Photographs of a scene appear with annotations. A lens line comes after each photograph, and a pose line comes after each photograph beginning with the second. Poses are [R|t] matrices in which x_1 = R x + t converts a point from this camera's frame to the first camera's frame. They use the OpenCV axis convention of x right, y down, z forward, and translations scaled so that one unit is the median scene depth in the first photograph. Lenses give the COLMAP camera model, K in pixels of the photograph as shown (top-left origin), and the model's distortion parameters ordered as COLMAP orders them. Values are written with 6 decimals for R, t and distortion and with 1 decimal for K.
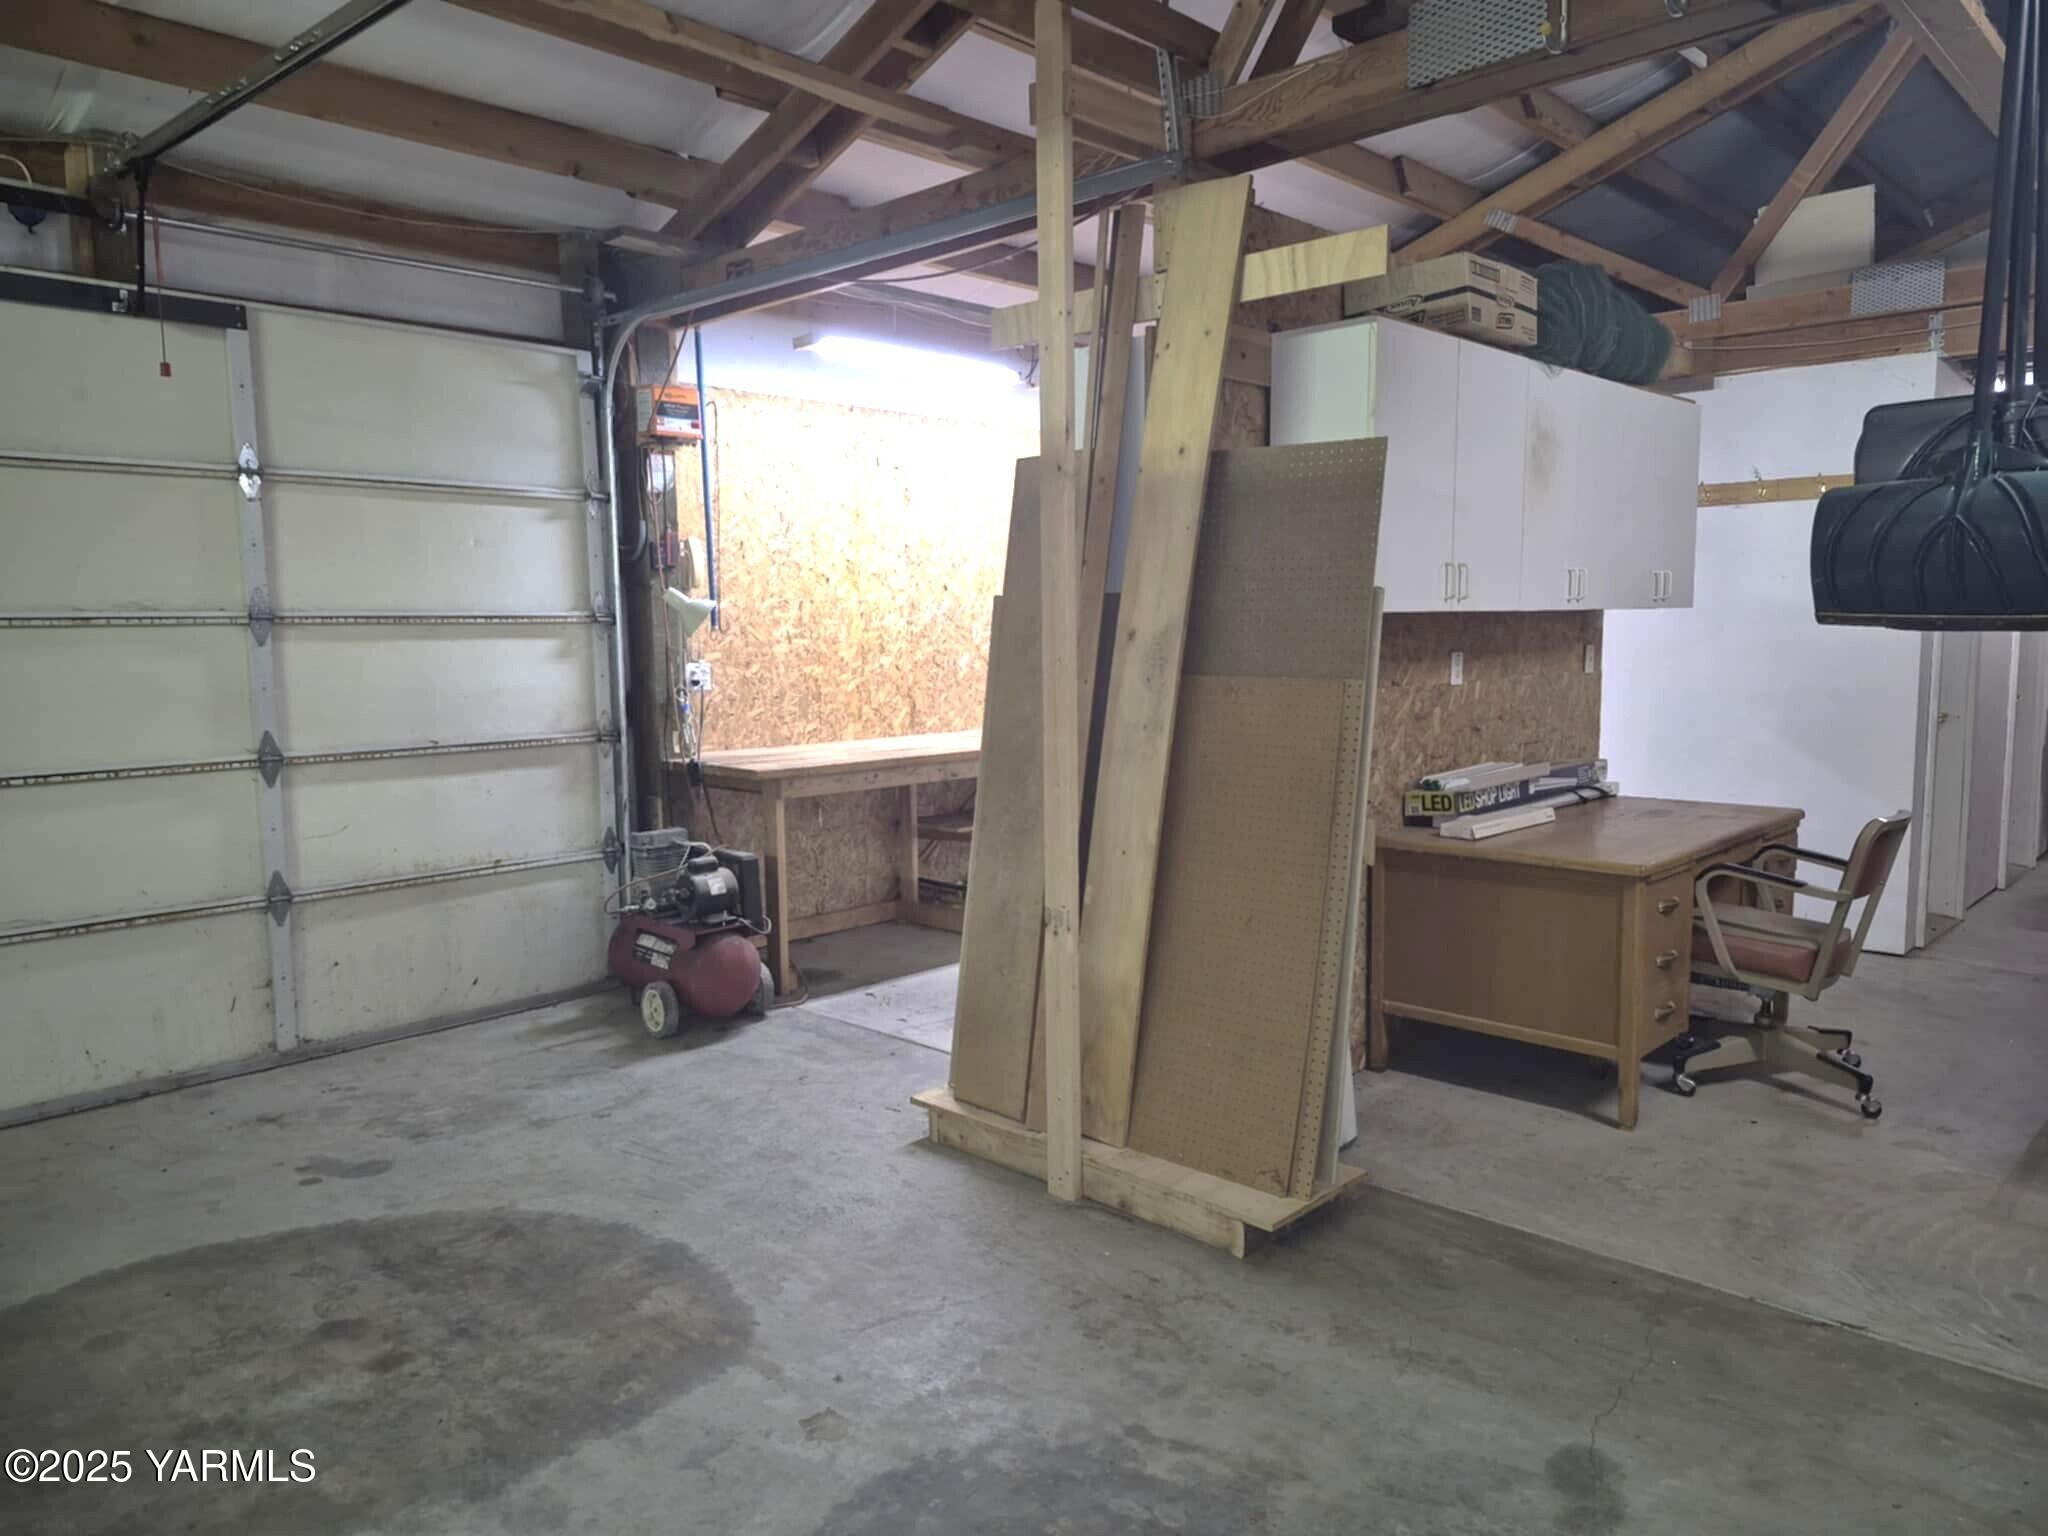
lens RADIAL K [[1441.5, 0, 1011.3], [0, 1441.5, 775.6], [0, 0, 1]] dist [0.012331, 0.005344]
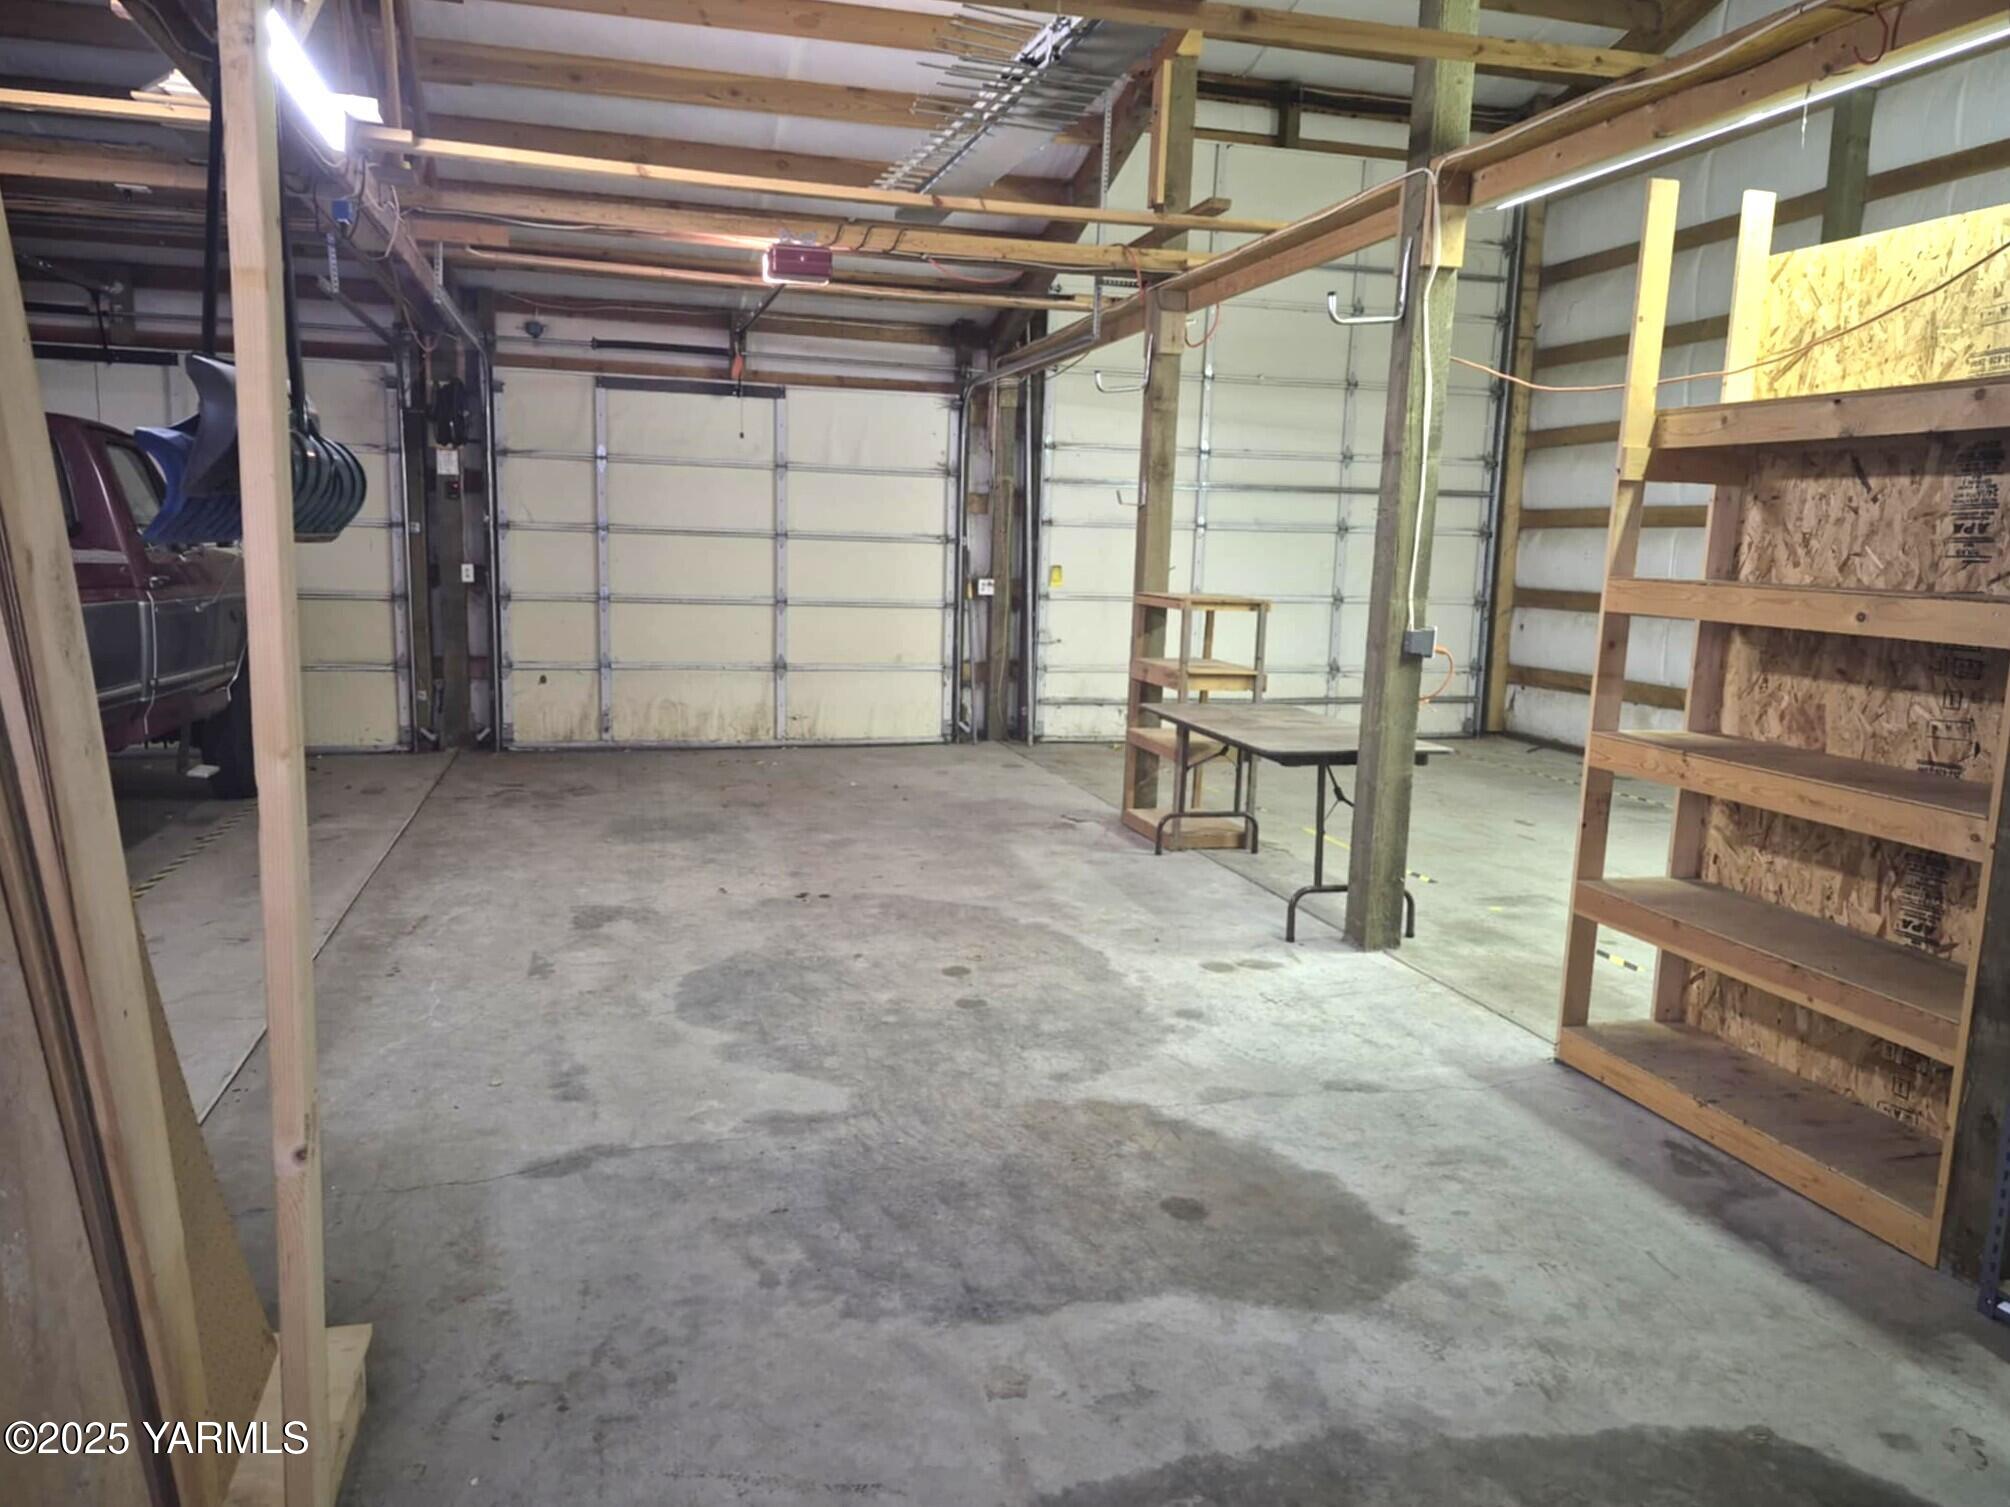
lens RADIAL K [[1414.7, 0, 991.9], [0, 1414.7, 750.7], [0, 0, 1]] dist [0.012331, 0.005344]
pose [[-0.858810, -0.087759, 0.504722, -0.578357], [0.039285, 0.971035, 0.235685, -0.192452], [-0.510786, 0.222237, -0.830487, 1.745023]]
